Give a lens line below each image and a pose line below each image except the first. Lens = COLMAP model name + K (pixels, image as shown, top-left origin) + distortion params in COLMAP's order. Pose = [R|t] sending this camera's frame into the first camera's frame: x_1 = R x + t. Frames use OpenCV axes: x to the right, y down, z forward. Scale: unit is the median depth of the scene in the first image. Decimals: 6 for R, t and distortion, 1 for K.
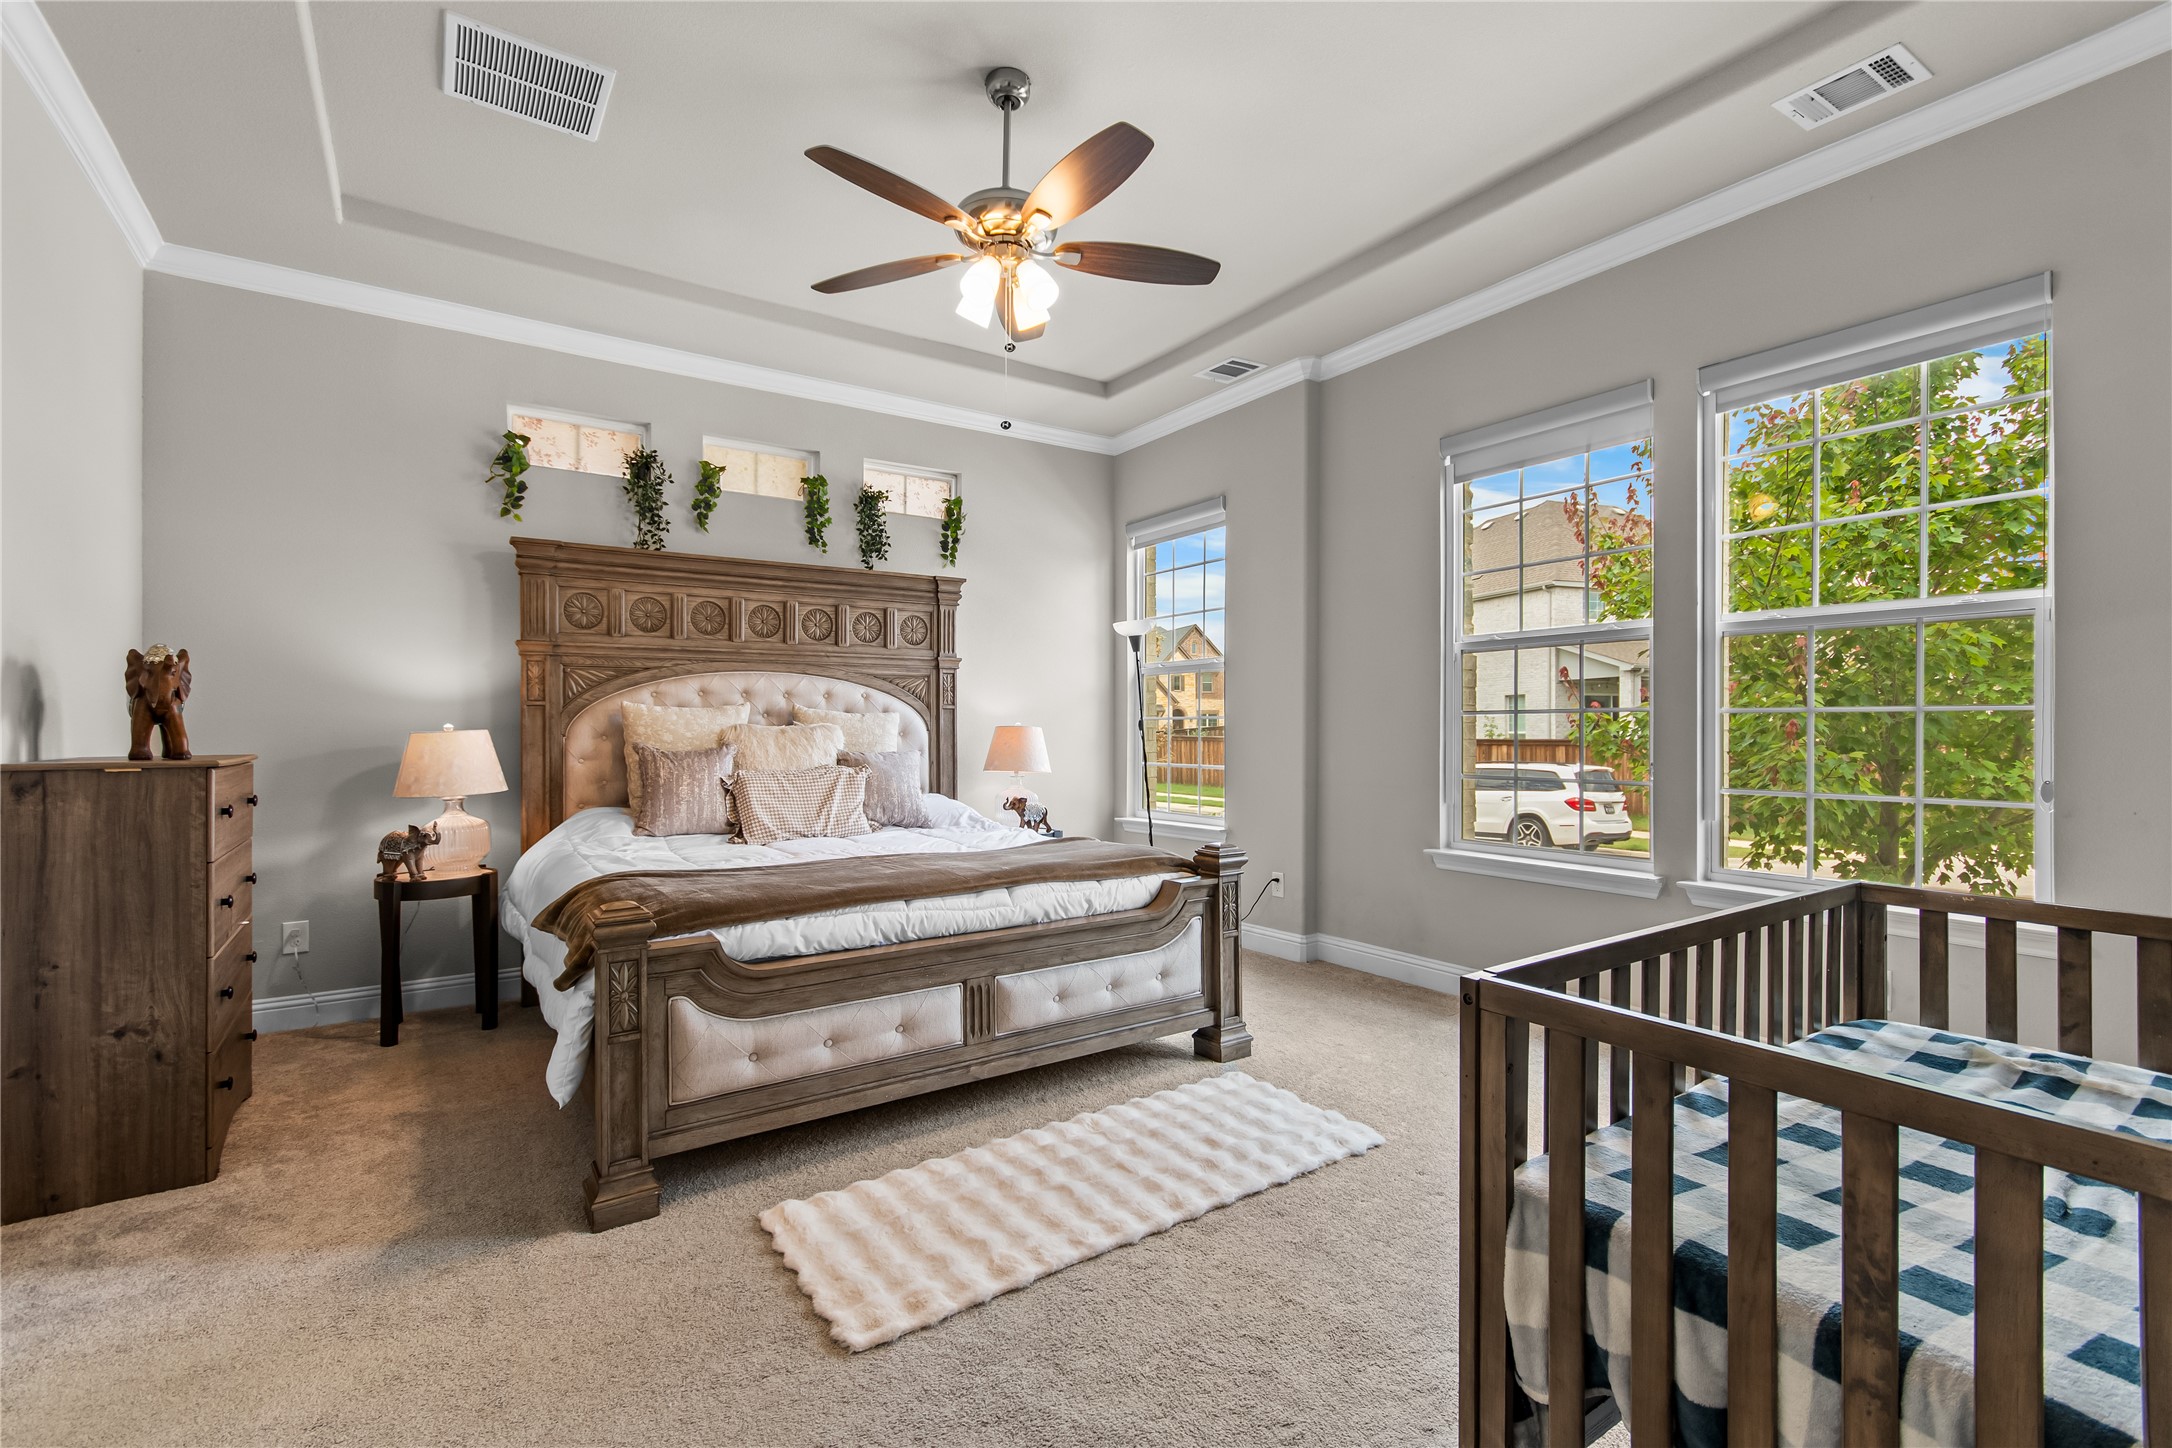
lens RADIAL K [[955.5, 0, 1066.0], [0, 955.5, 734.8], [0, 0, 1]] dist [0.004712, 0.000289]
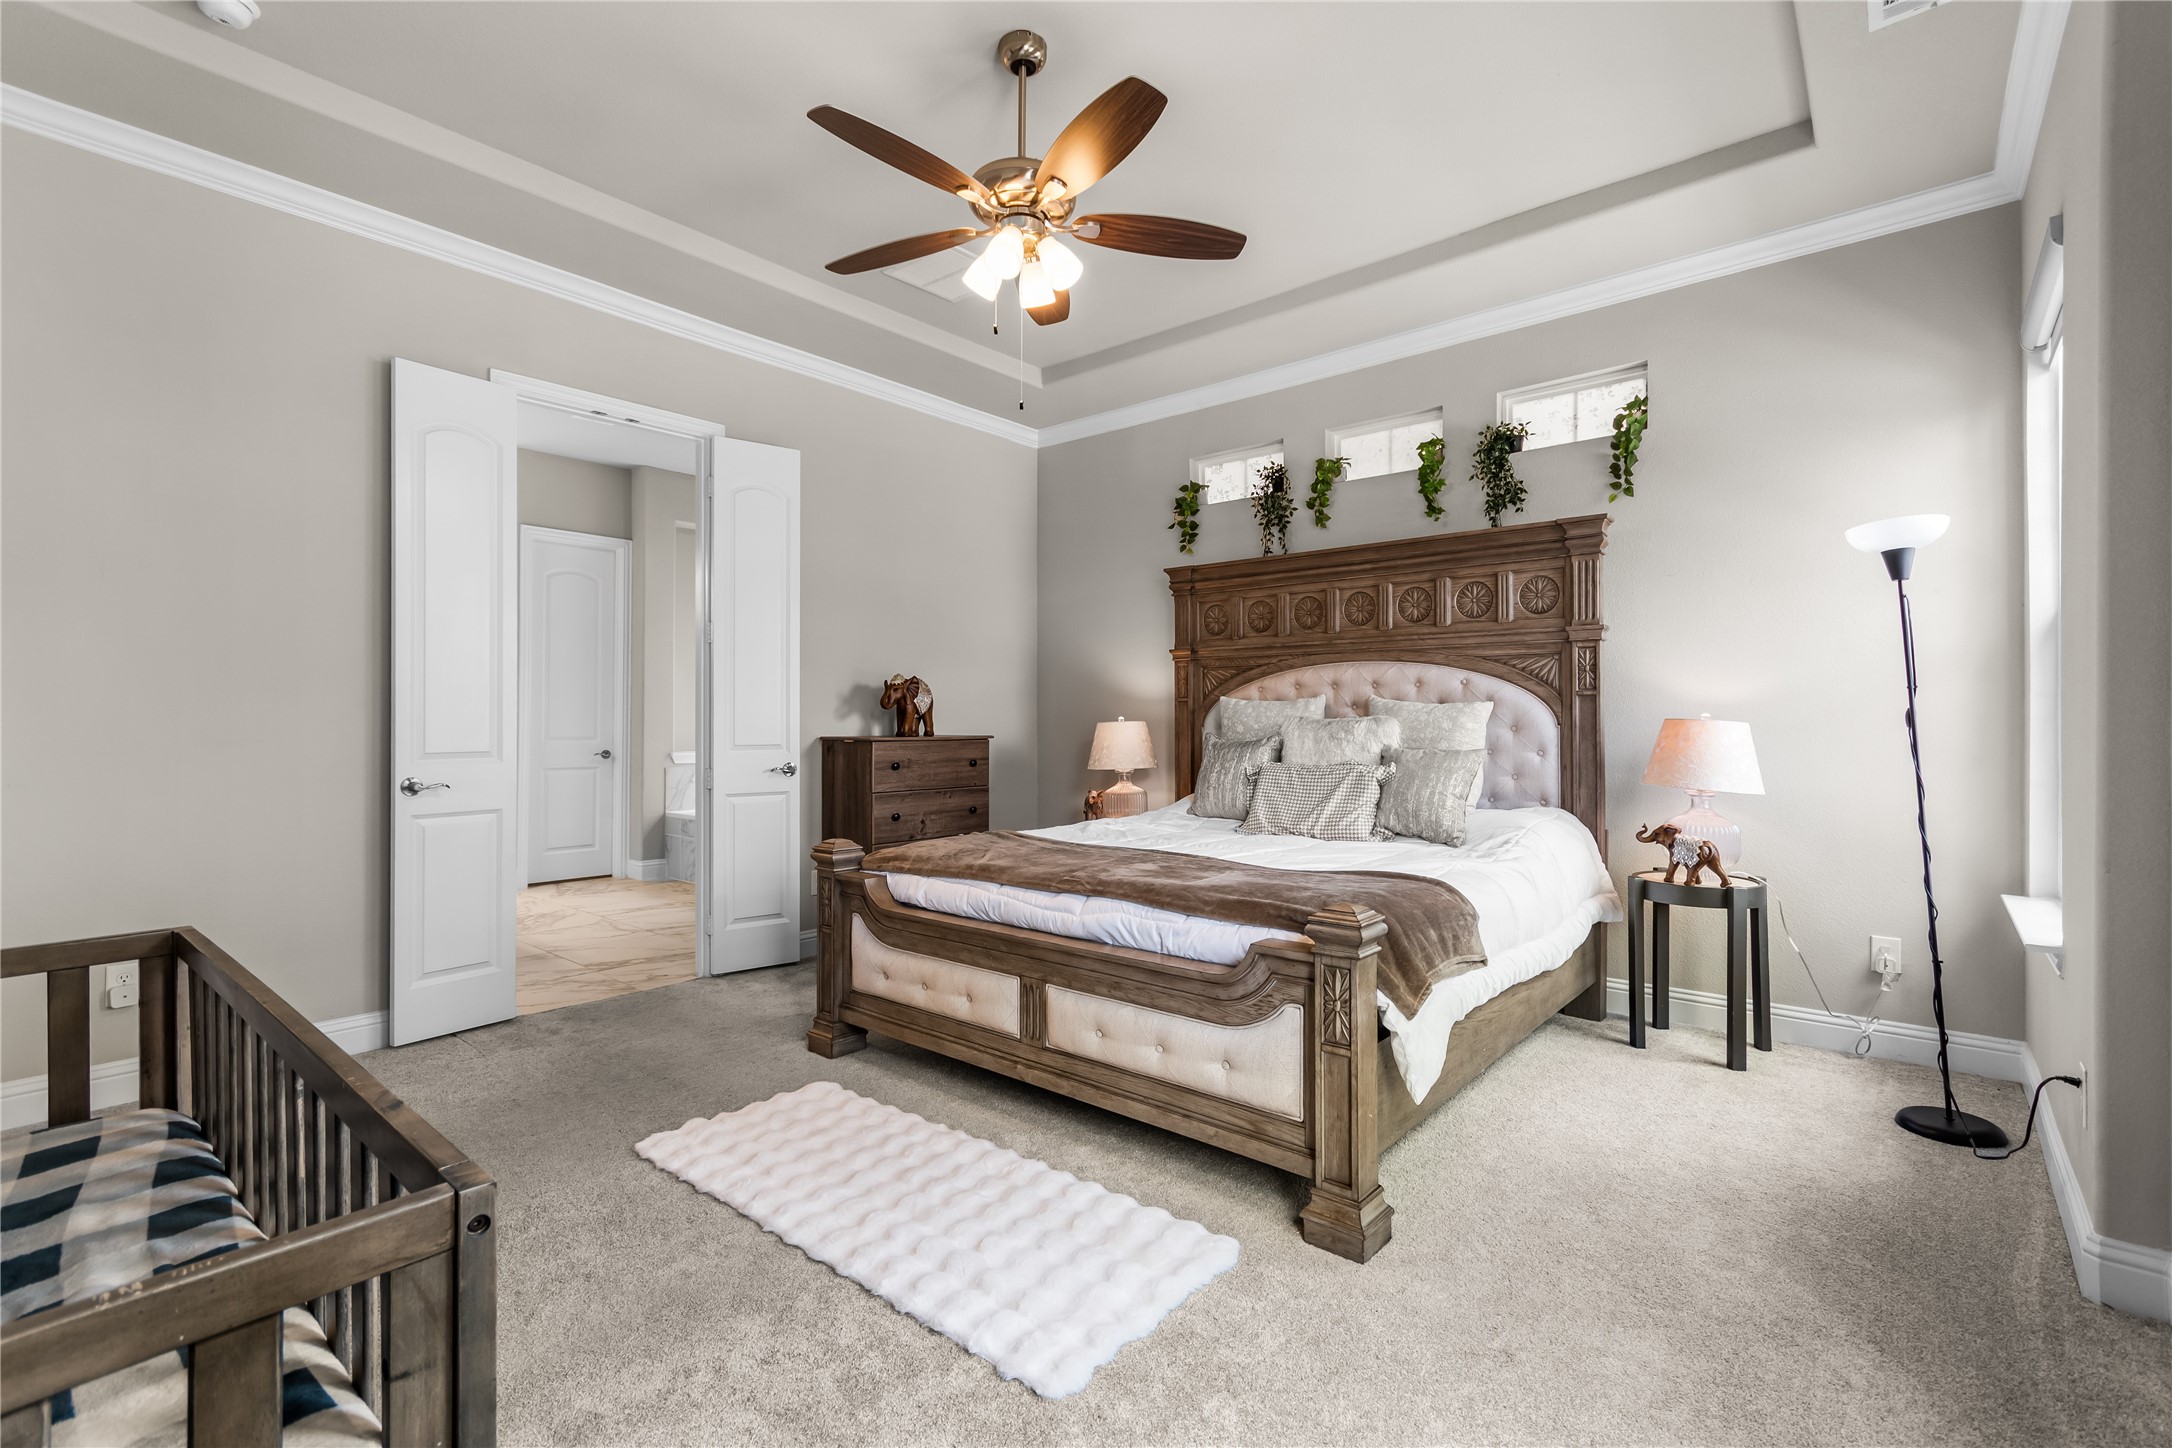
lens RADIAL K [[955.5, 0, 1073.6], [0, 955.5, 712.6], [0, 0, 1]] dist [0.004712, 0.000289]
pose [[0.283609, -0.003197, -0.958935, 0.530593], [-0.007456, 0.999957, -0.005539, -0.007797], [0.958911, 0.008721, 0.283573, 0.467415]]
